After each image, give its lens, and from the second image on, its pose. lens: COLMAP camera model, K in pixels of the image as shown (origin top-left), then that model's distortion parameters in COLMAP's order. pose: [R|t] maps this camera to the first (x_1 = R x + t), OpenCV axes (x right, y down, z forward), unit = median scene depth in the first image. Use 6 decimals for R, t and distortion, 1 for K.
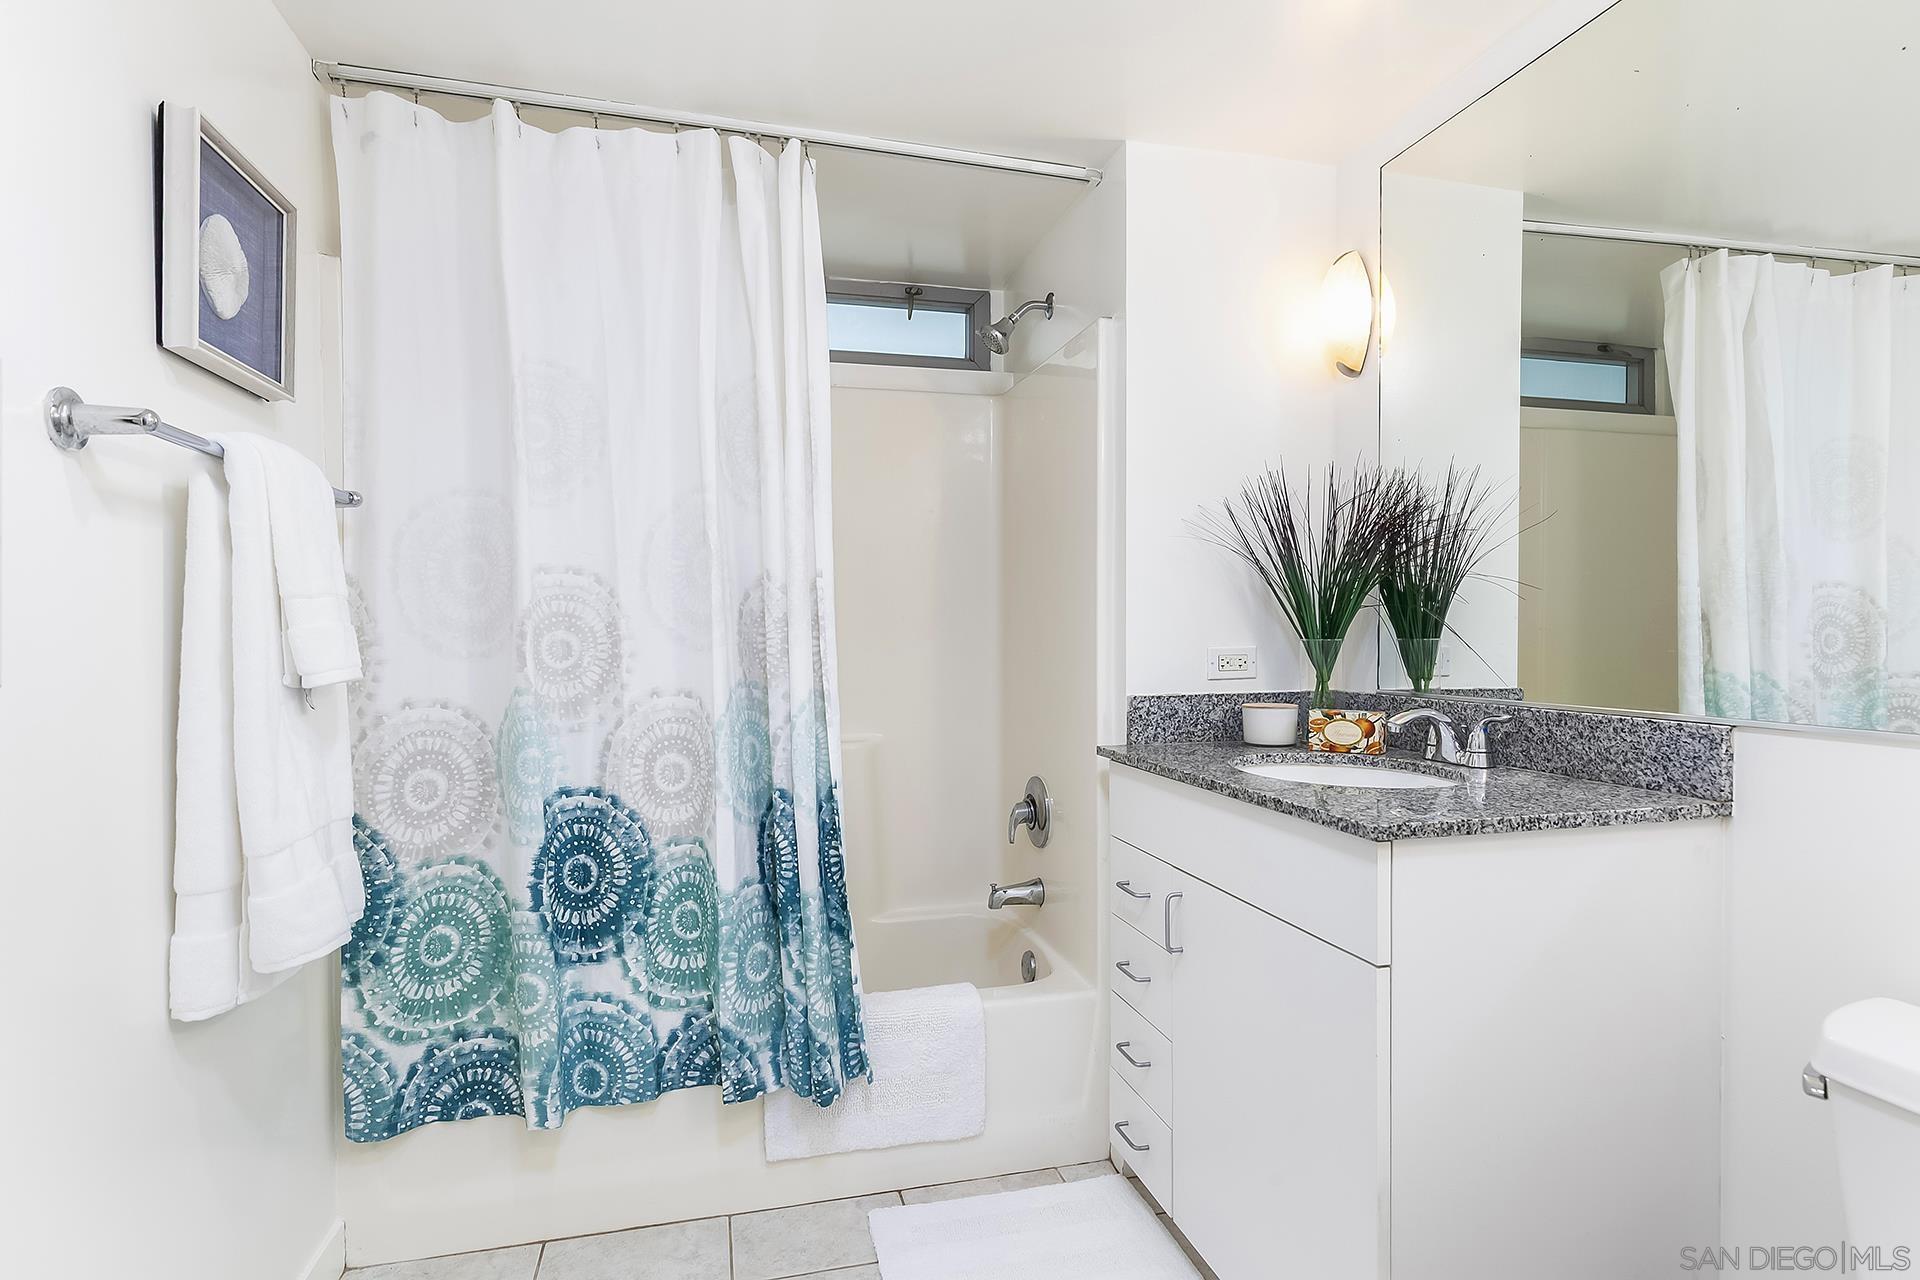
lens RADIAL K [[1008.5, 0, 961.2], [0, 1008.5, 665.6], [0, 0, 1]] dist [-0.002783, -0.000255]
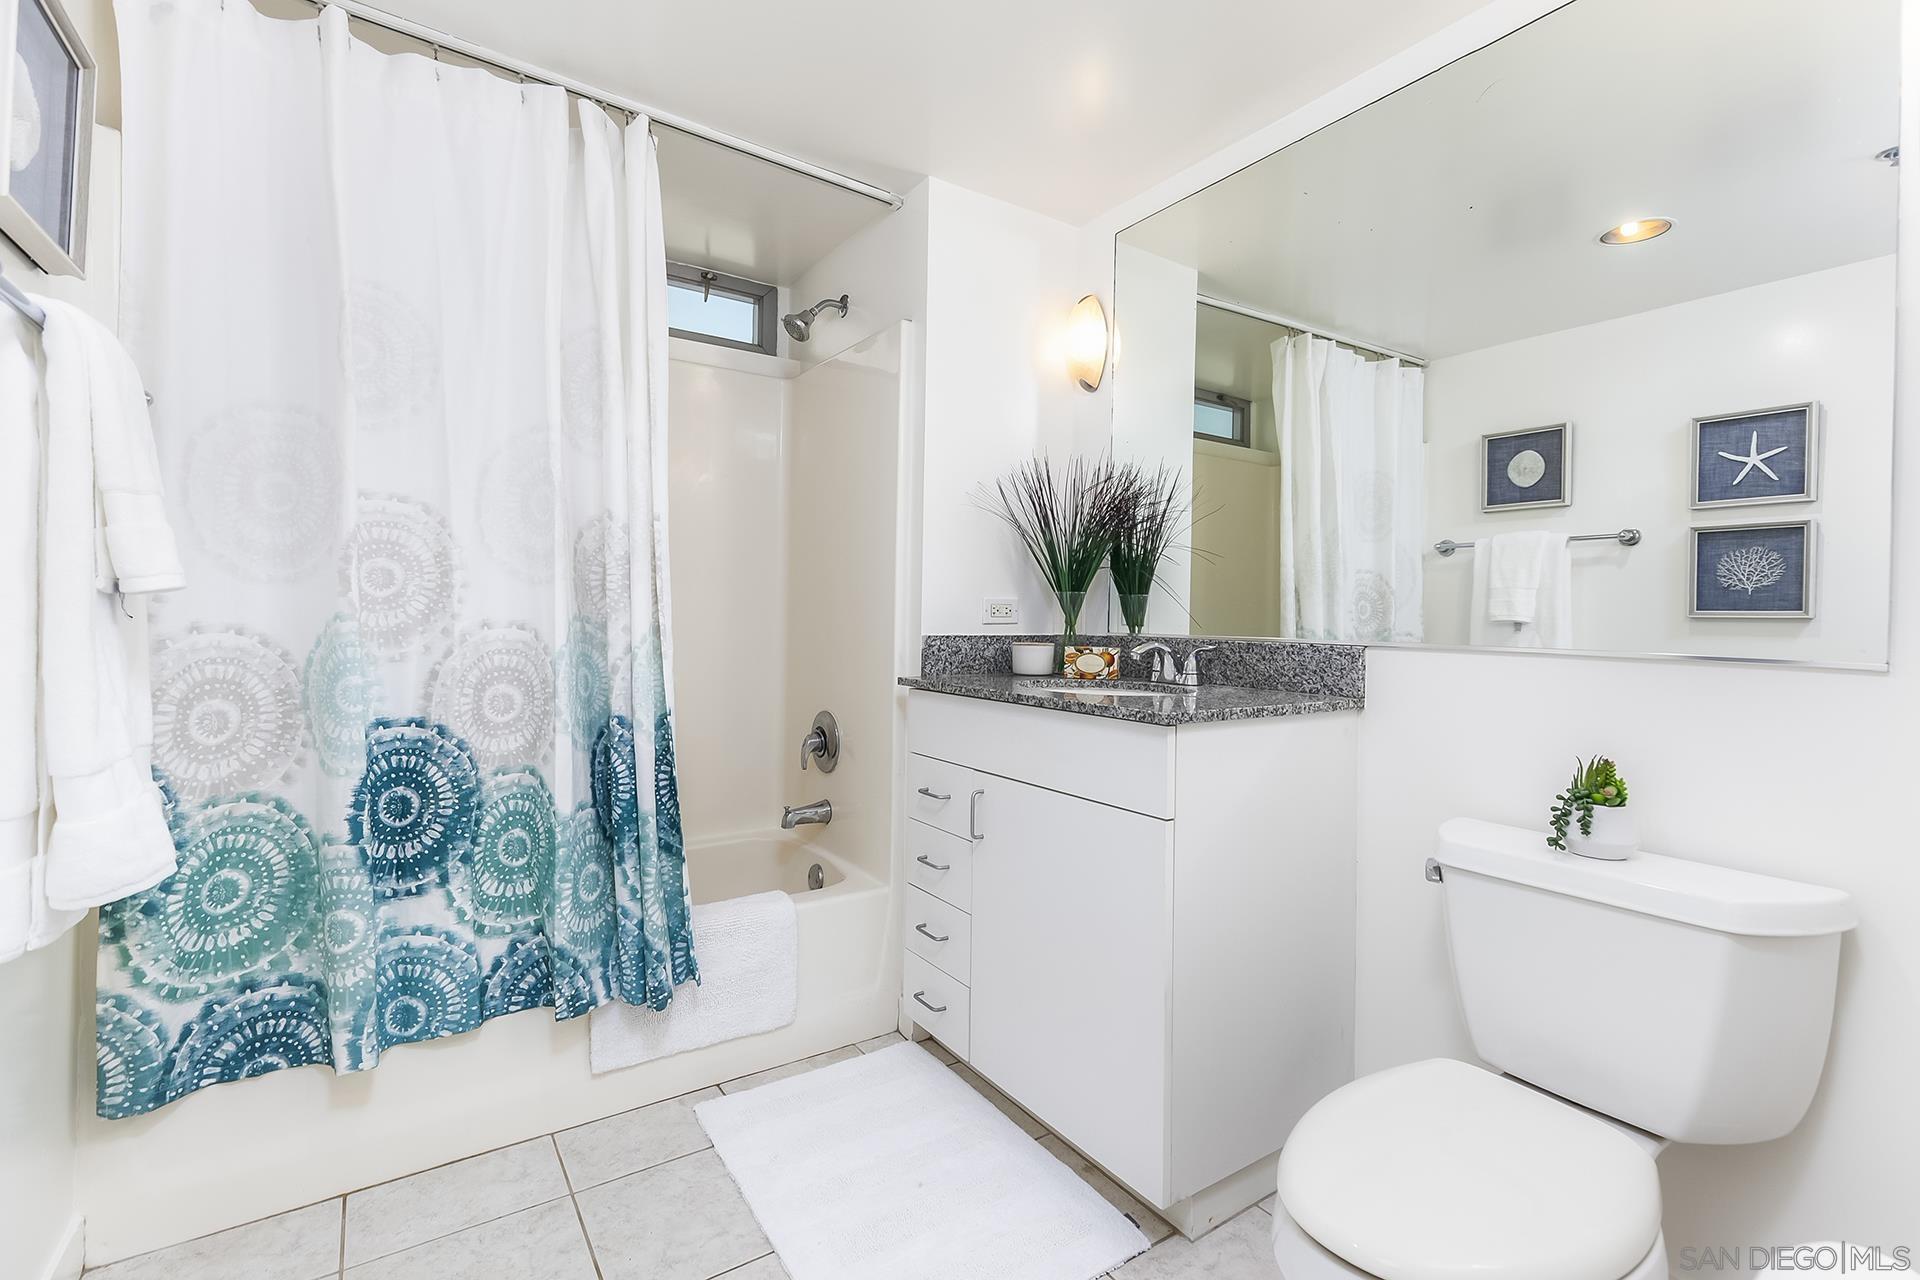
lens RADIAL K [[892.2, 0, 961.3], [0, 892.2, 634.8], [0, 0, 1]] dist [0.004858, 0.000050]
pose [[0.936488, 0.014422, 0.350403, -0.172692], [-0.008342, 0.999787, -0.018853, 0.051435], [-0.350600, 0.014733, 0.936409, -0.010909]]
